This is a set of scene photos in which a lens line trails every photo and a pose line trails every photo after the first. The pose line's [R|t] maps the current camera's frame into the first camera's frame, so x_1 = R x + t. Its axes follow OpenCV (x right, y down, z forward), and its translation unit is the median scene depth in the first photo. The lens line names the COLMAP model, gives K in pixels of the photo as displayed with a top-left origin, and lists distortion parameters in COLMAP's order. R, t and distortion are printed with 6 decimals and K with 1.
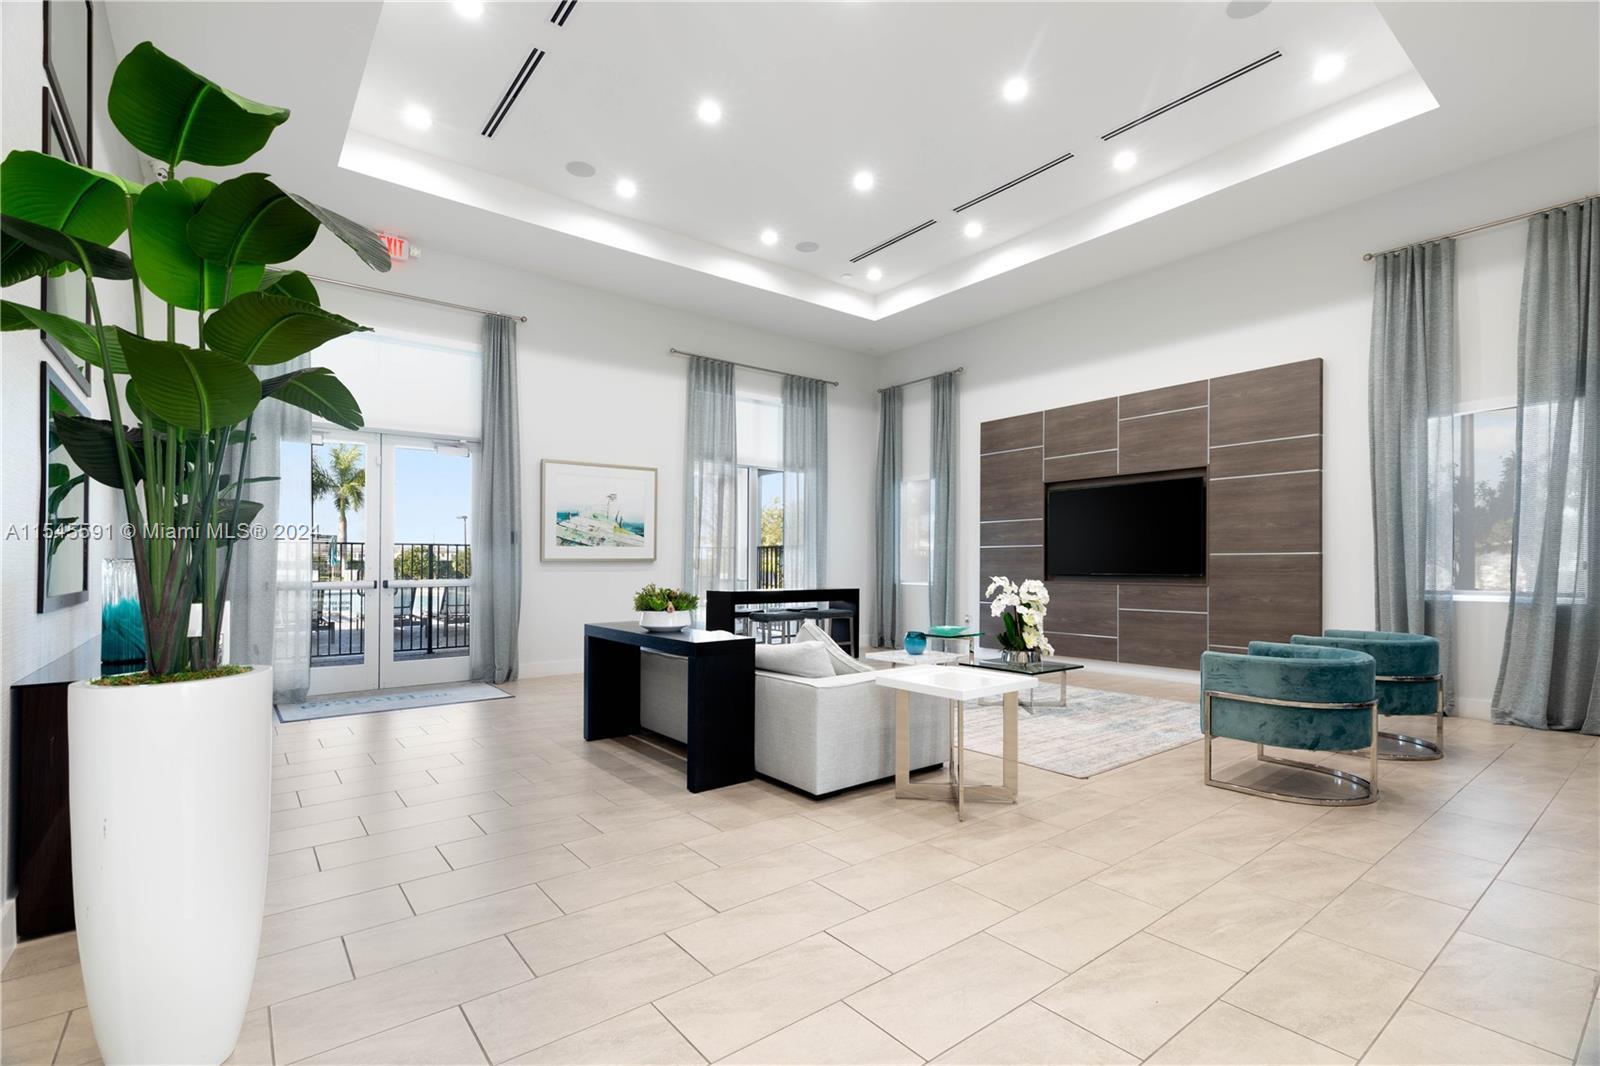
lens RADIAL K [[728.8, 0, 792.8], [0, 728.8, 558.4], [0, 0, 1]] dist [0.001107, 0.000546]
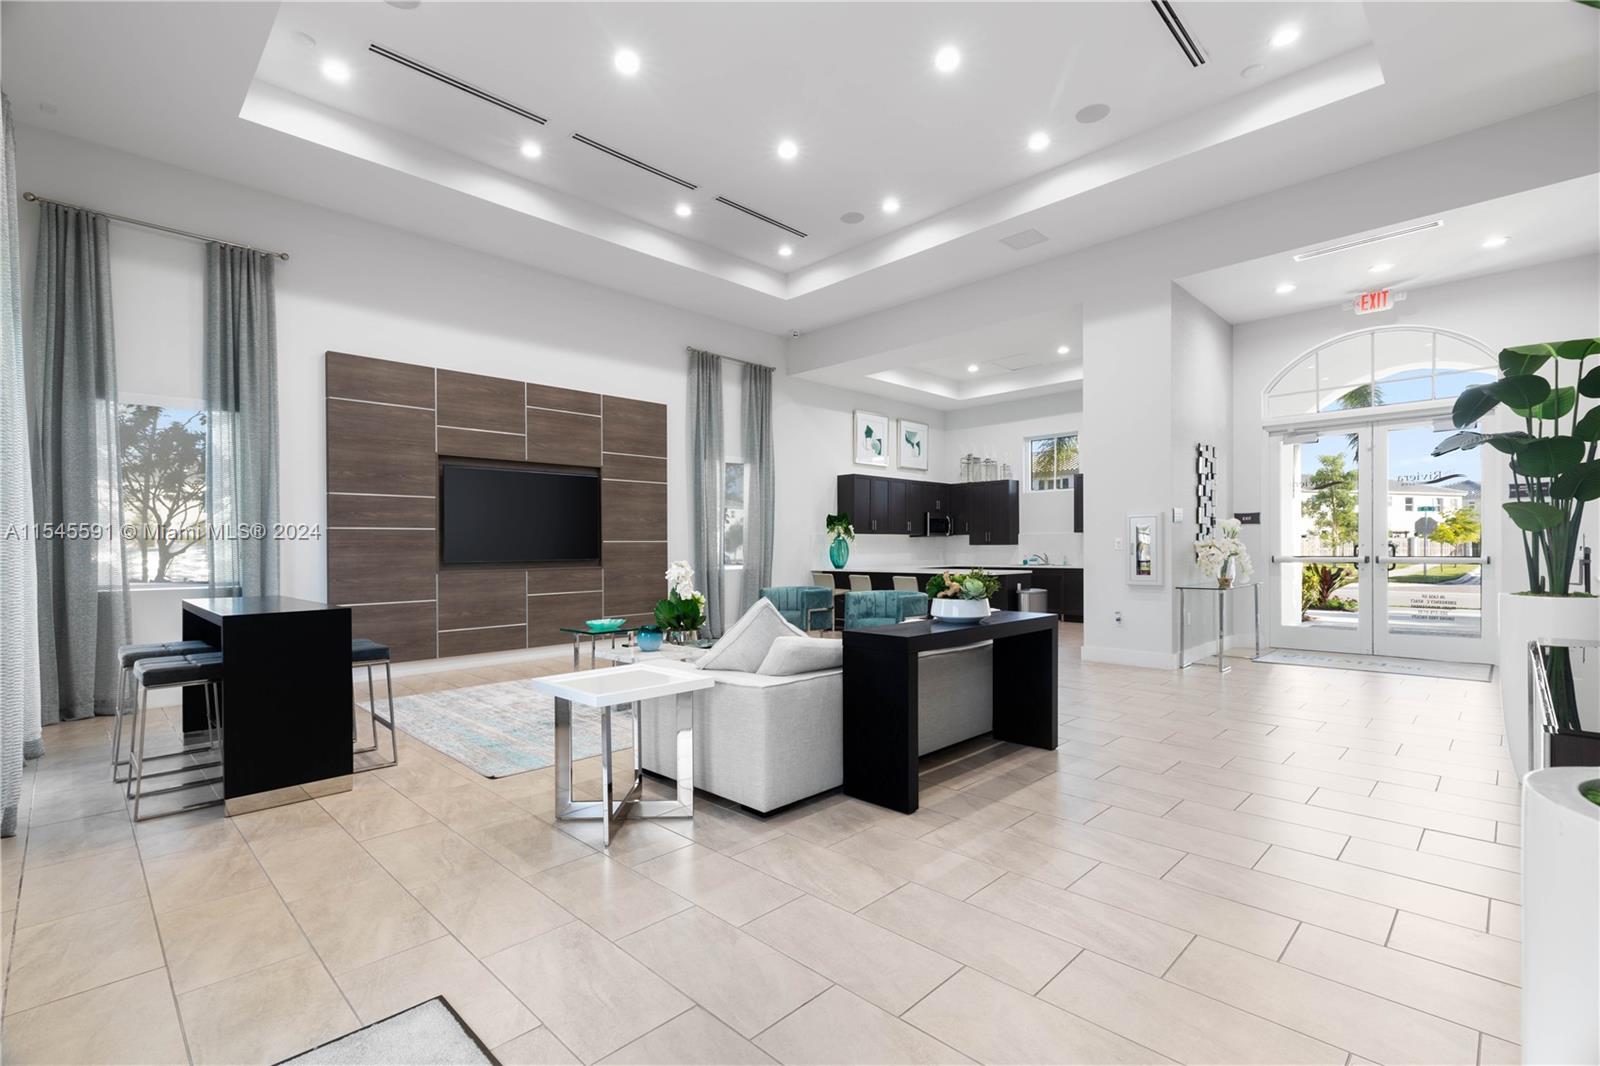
lens RADIAL K [[728.8, 0, 792.8], [0, 728.8, 558.4], [0, 0, 1]] dist [0.001107, 0.000546]
pose [[-0.121506, -0.012288, 0.992515, -0.648981], [0.001071, 0.999921, 0.012511, 0.007432], [-0.992590, 0.002583, -0.121484, 0.833972]]
